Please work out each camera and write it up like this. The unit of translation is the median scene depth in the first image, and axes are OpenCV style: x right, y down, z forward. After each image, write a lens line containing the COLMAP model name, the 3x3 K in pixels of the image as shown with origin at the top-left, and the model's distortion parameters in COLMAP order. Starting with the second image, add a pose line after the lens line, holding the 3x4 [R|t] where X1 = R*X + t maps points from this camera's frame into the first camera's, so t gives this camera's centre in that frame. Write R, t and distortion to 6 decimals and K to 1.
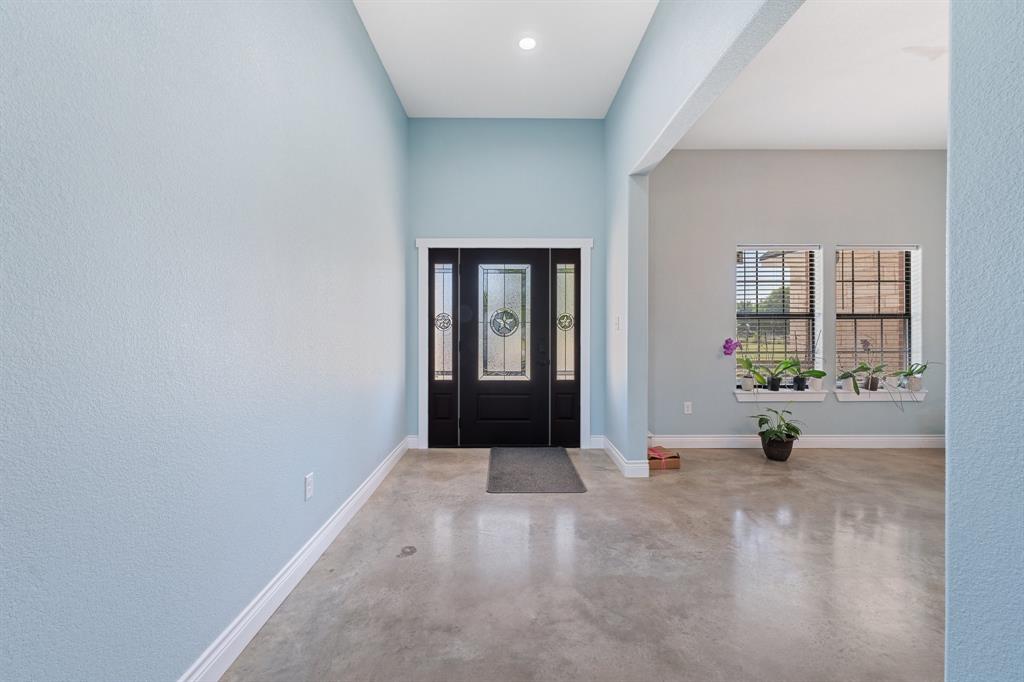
lens RADIAL K [[430.5, 0, 509.2], [0, 430.5, 323.3], [0, 0, 1]] dist [-0.000628, -0.000165]
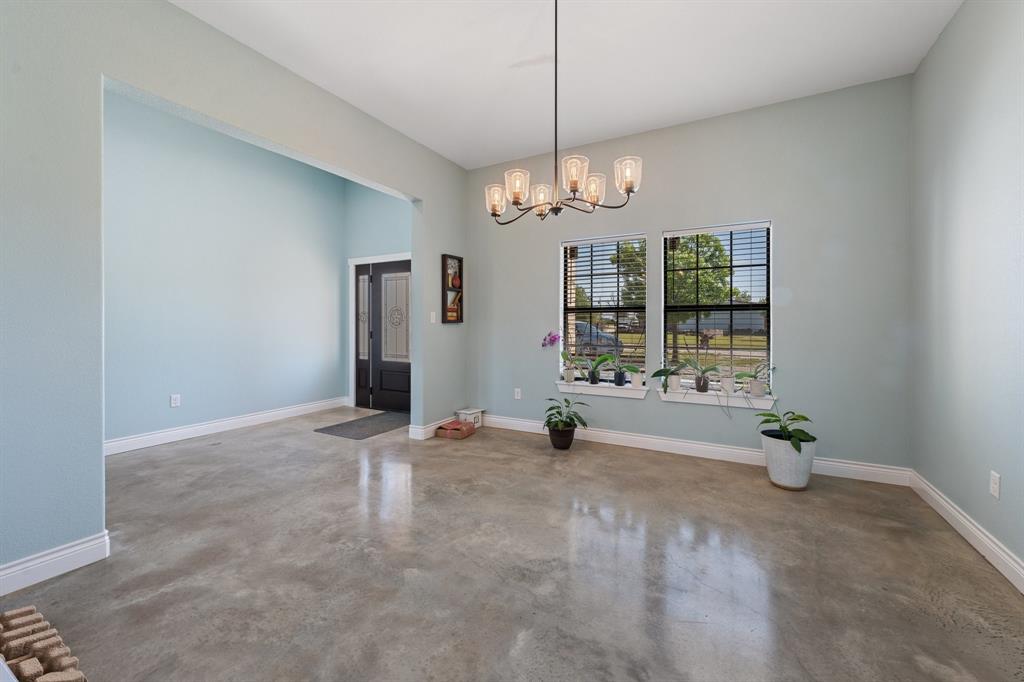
lens RADIAL K [[411.0, 0, 457.1], [0, 411.0, 316.2], [0, 0, 1]] dist [0.001165, 0.000035]
pose [[0.858808, -0.008305, -0.512231, 0.835616], [0.007357, 0.999965, -0.003879, 0.000335], [0.512245, -0.000437, 0.858839, 0.015744]]
